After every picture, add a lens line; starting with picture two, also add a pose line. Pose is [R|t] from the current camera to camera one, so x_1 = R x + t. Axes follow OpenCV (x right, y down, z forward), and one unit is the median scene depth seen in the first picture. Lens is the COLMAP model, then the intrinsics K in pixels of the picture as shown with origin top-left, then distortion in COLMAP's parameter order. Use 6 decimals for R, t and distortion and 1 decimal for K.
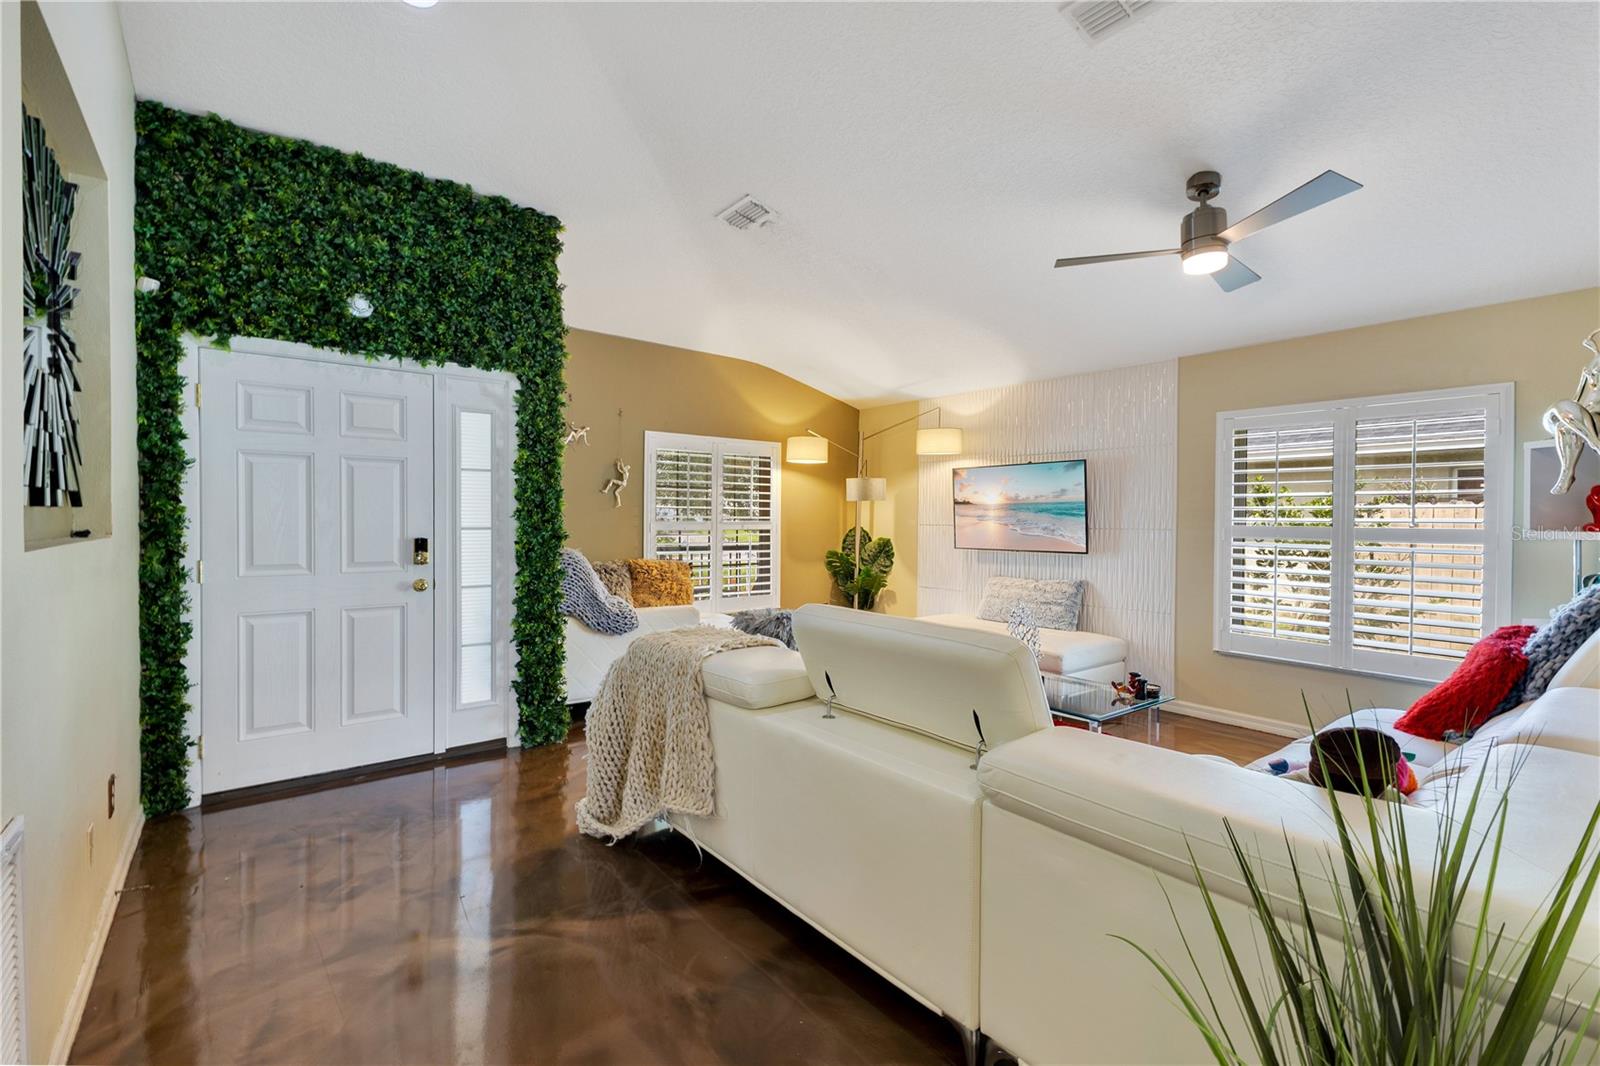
lens RADIAL K [[712.5, 0, 800.0], [0, 712.5, 533.0], [0, 0, 1]] dist [0.000696, 0.000074]
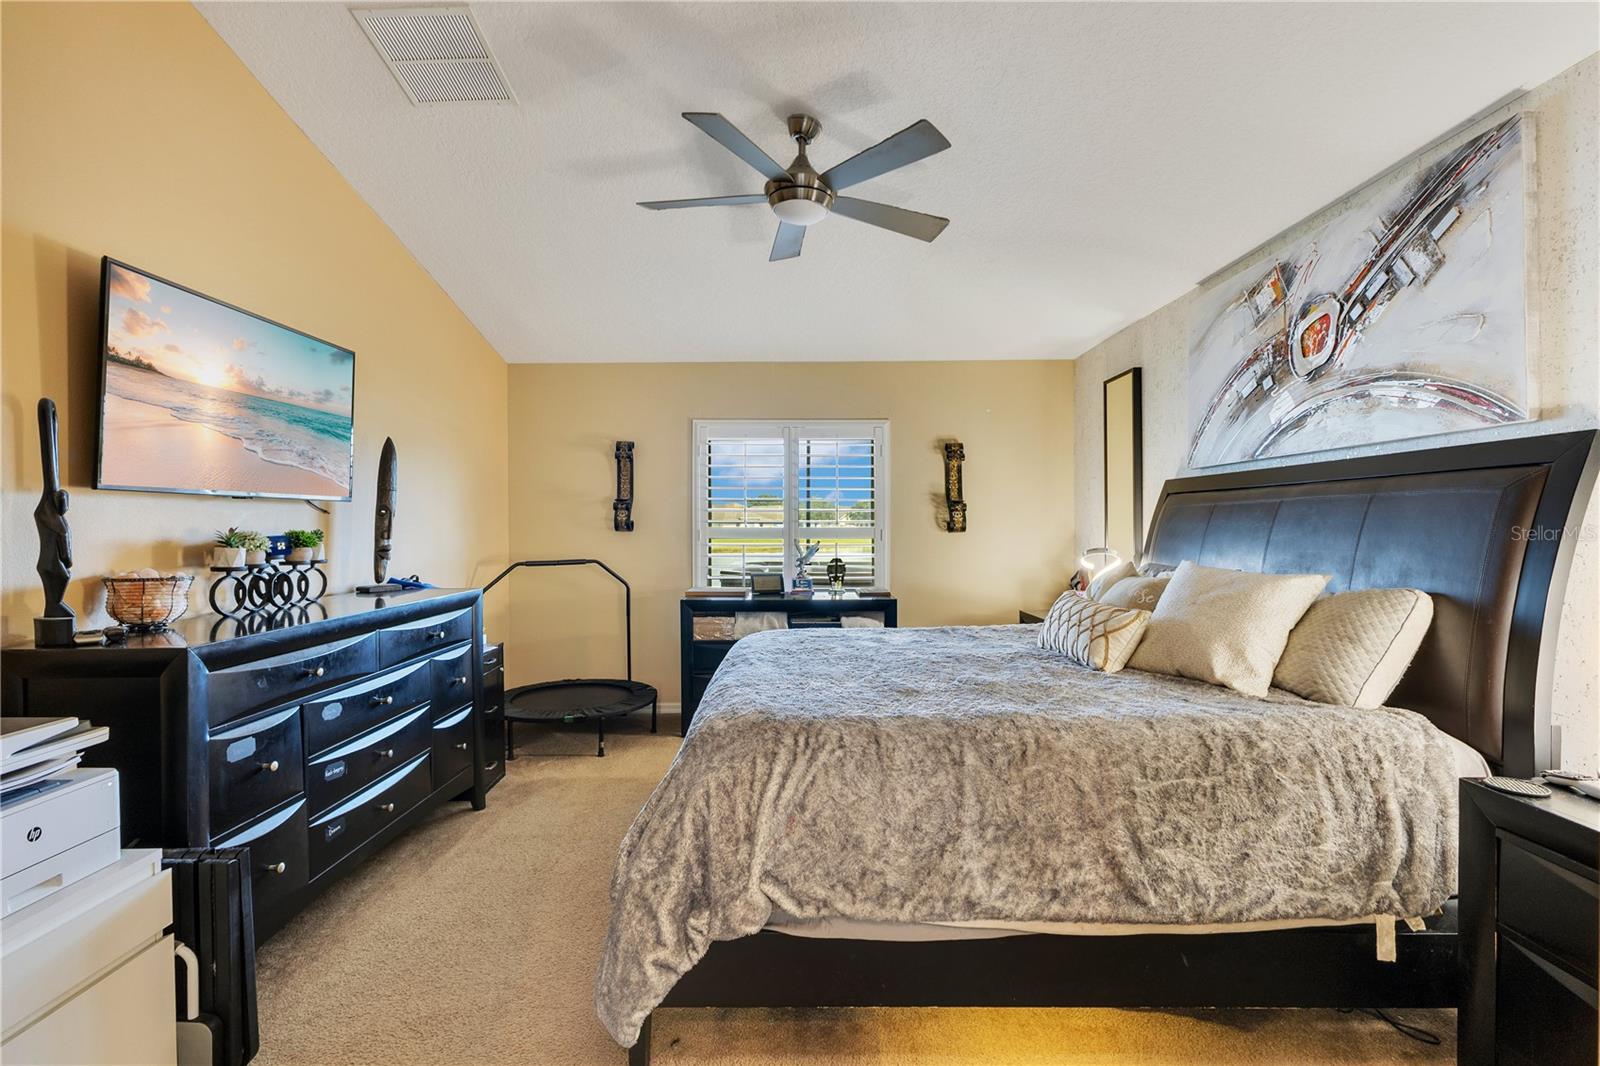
lens RADIAL K [[712.5, 0, 800.0], [0, 712.5, 533.0], [0, 0, 1]] dist [0.000696, 0.000074]
pose [[-0.784748, -0.013342, 0.619672, -0.300192], [0.007795, 0.999477, 0.031391, 0.040268], [-0.619766, 0.029464, -0.784233, 1.167692]]
